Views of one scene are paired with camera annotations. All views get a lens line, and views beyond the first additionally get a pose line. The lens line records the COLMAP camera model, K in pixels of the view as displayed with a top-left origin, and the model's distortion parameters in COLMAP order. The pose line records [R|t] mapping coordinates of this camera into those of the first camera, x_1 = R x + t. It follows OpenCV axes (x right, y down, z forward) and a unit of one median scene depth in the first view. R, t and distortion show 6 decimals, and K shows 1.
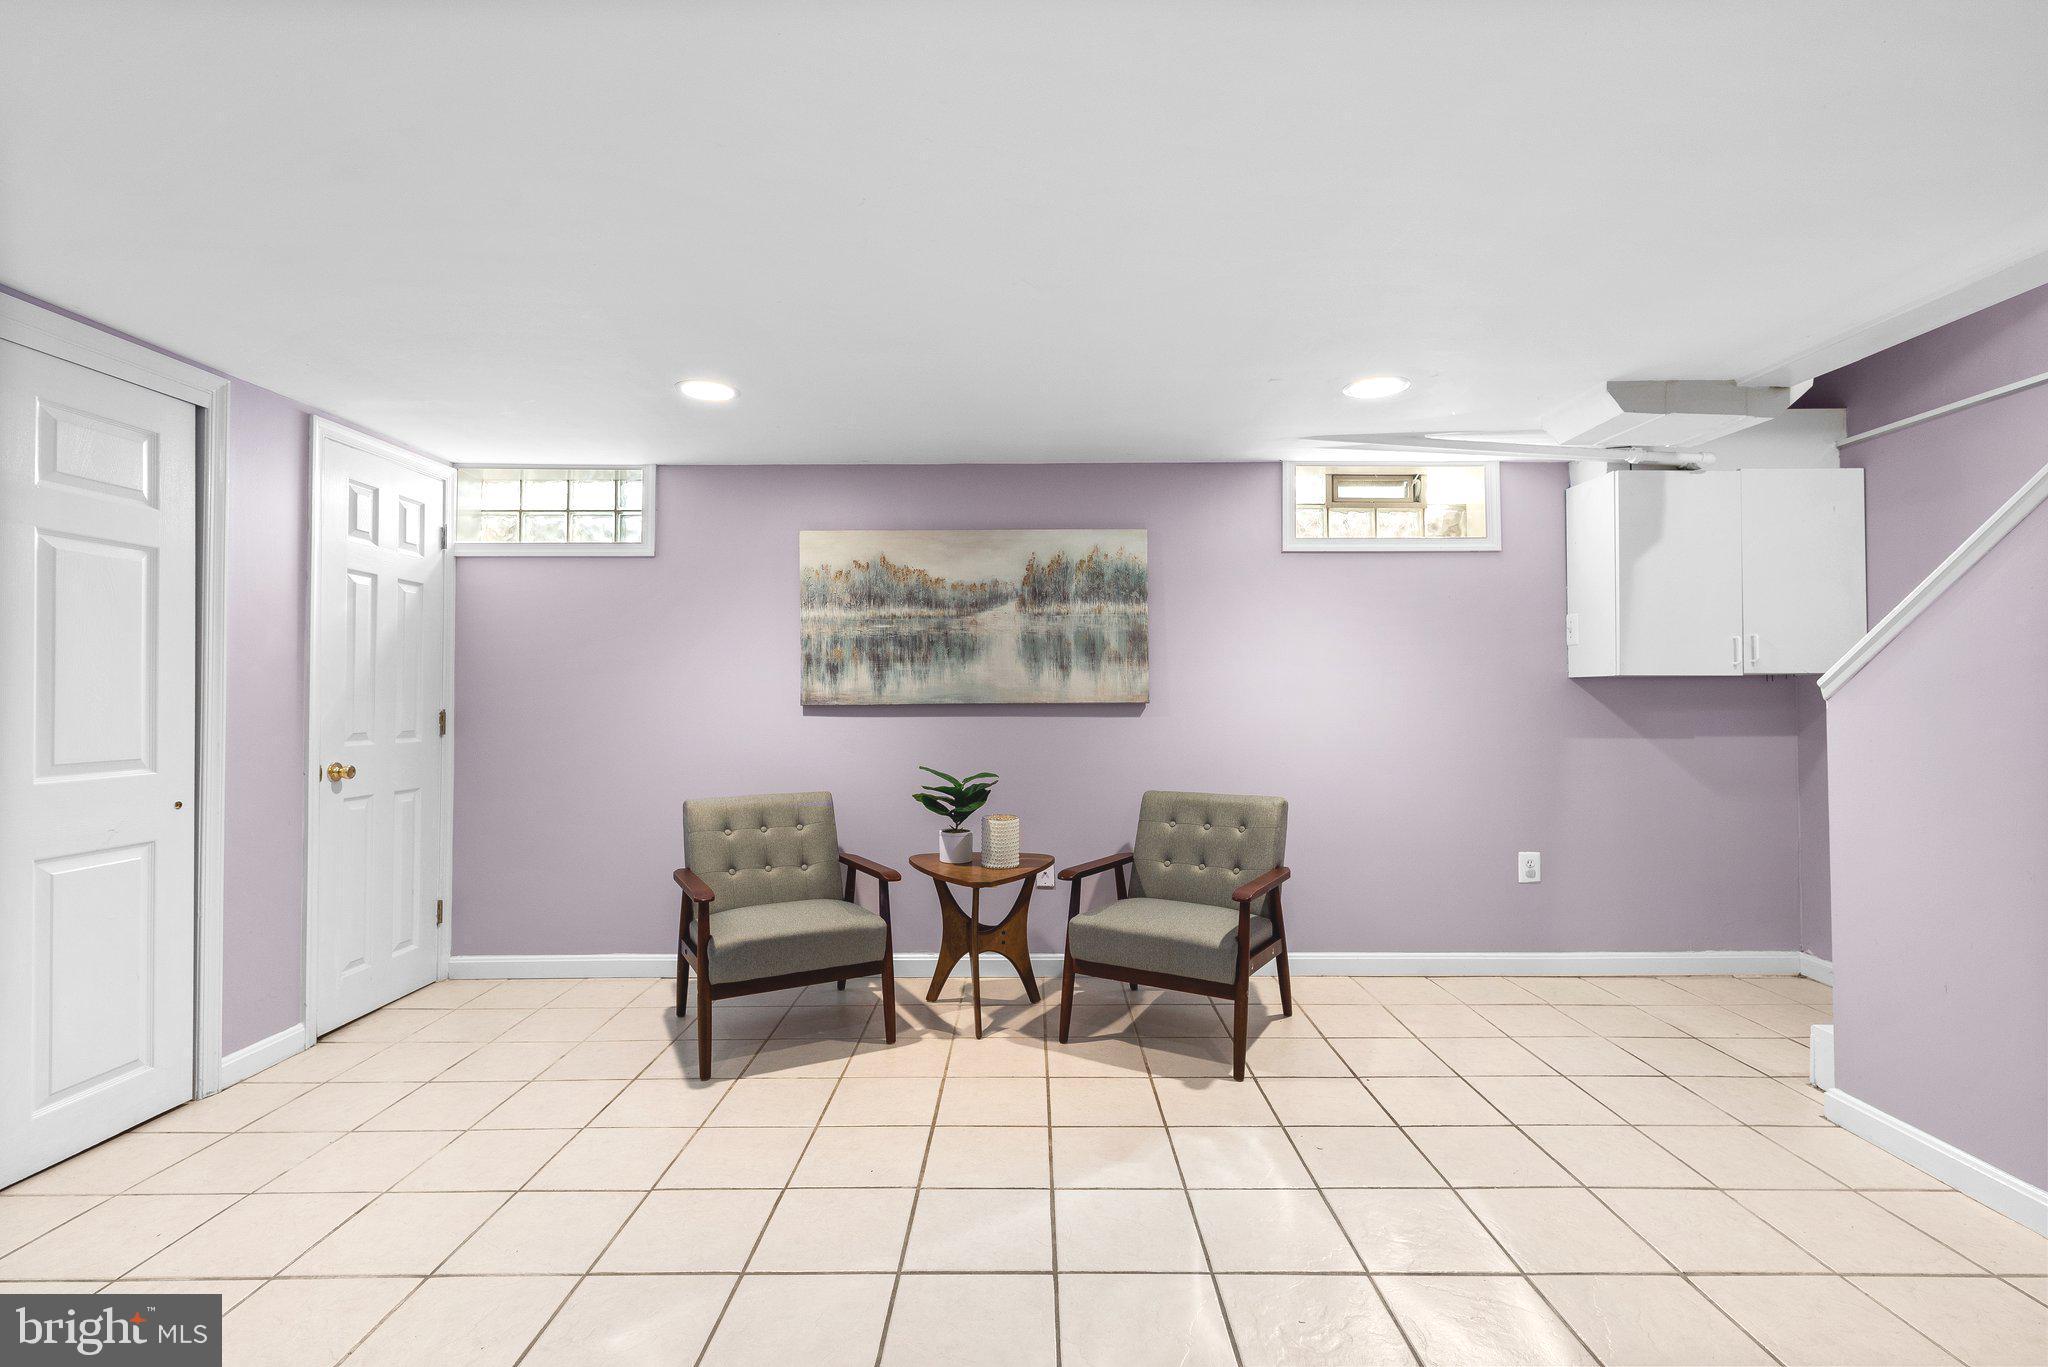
lens RADIAL K [[919.6, 0, 1022.9], [0, 919.6, 691.1], [0, 0, 1]] dist [0.002952, -0.000015]
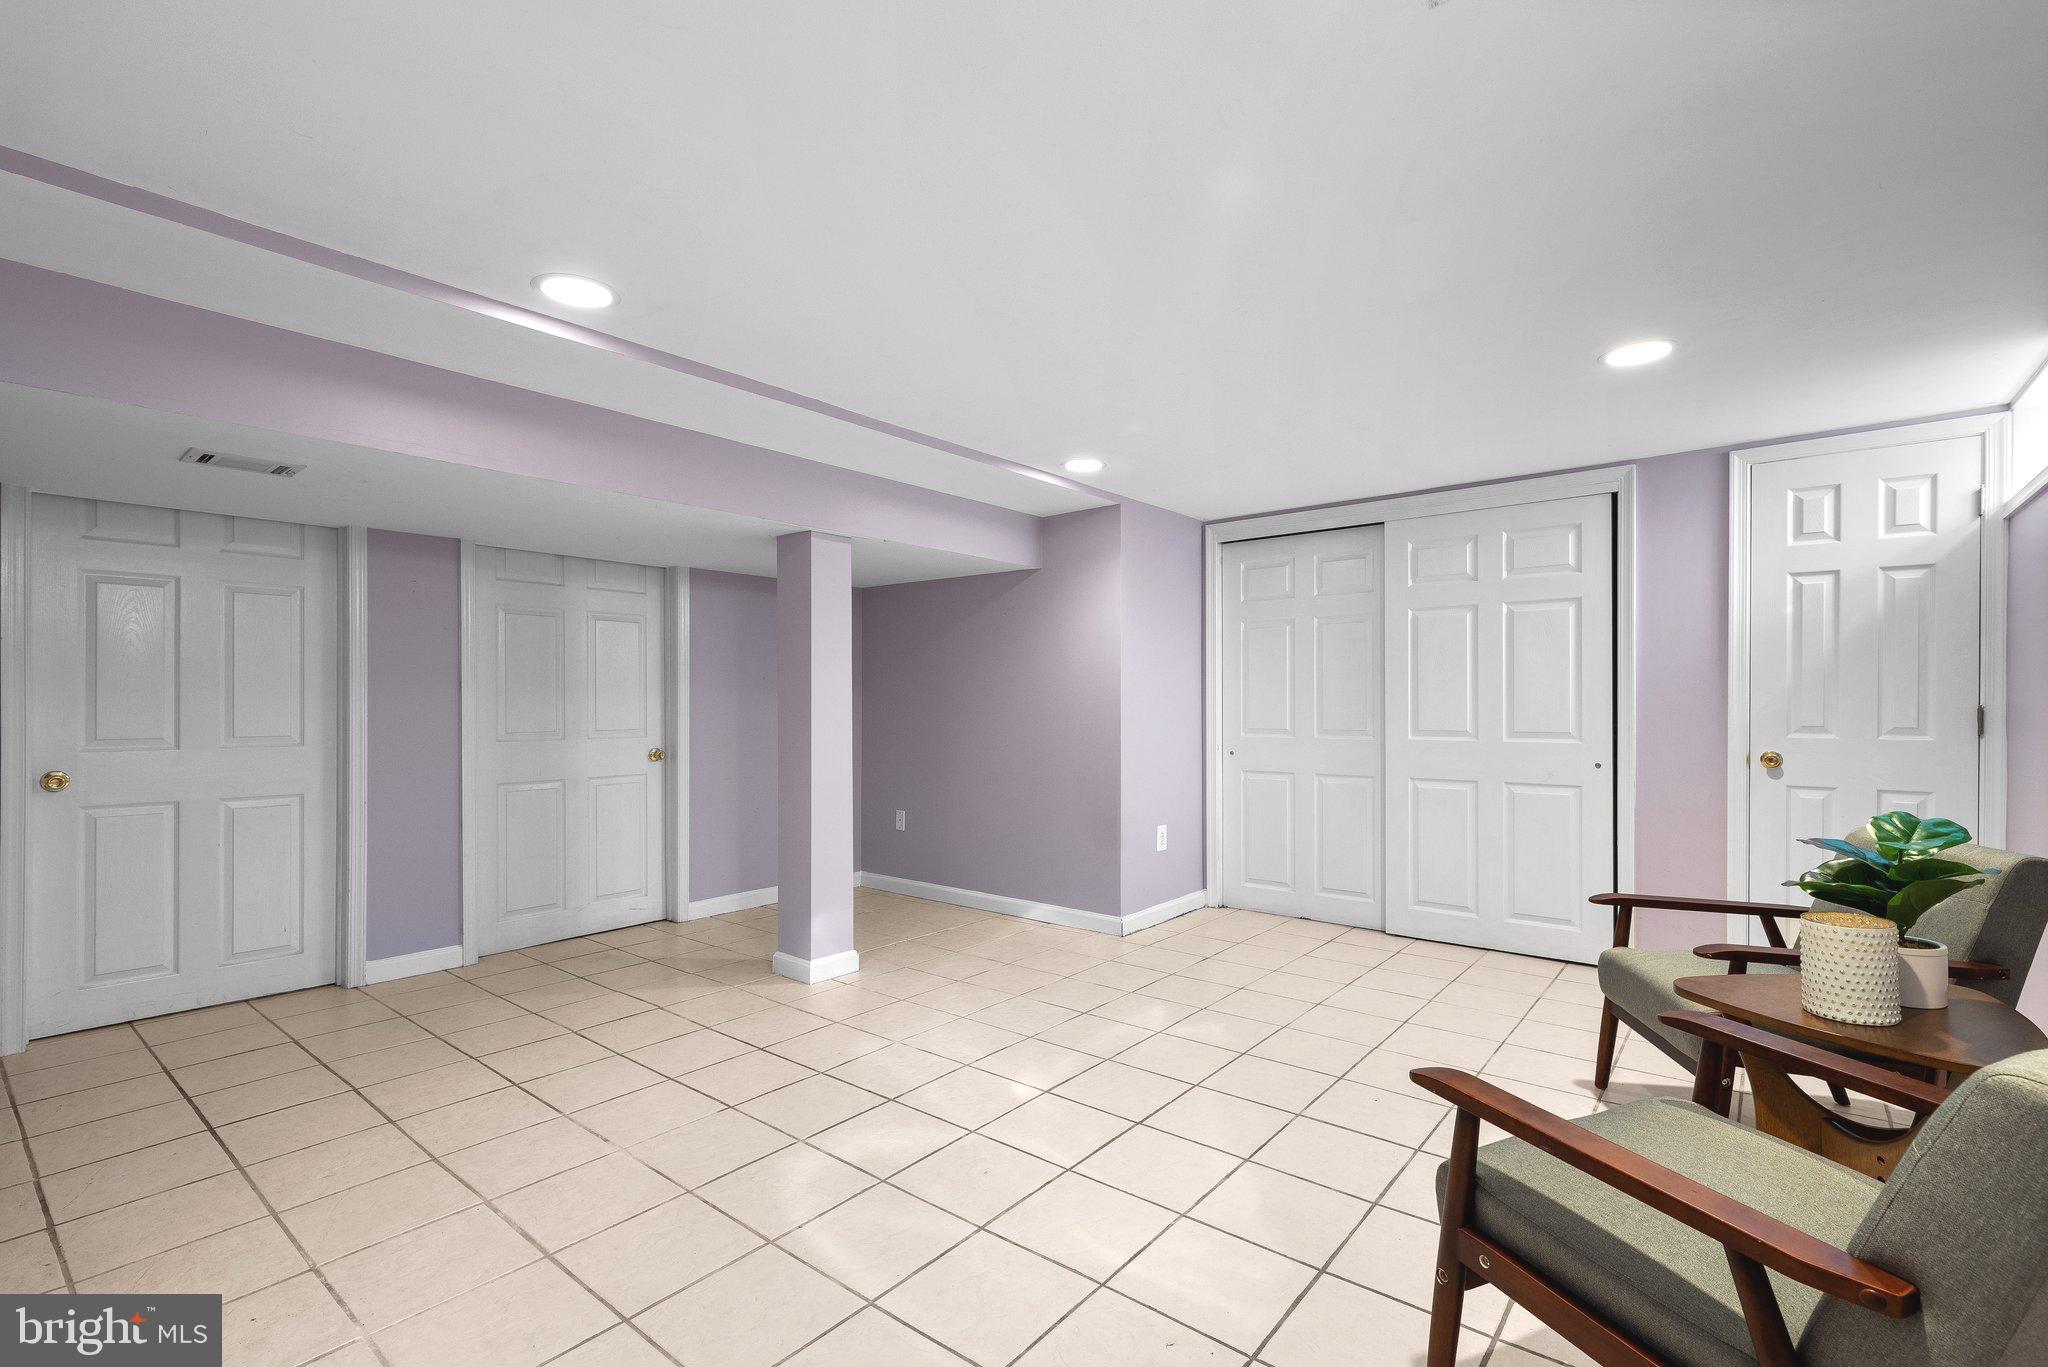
lens RADIAL K [[919.6, 0, 1023.4], [0, 919.6, 693.8], [0, 0, 1]] dist [0.002952, -0.000015]
pose [[-0.630619, -0.000518, -0.776092, 0.782788], [0.010683, 0.999899, -0.009347, 0.010382], [0.776019, -0.014186, -0.630550, 1.143815]]
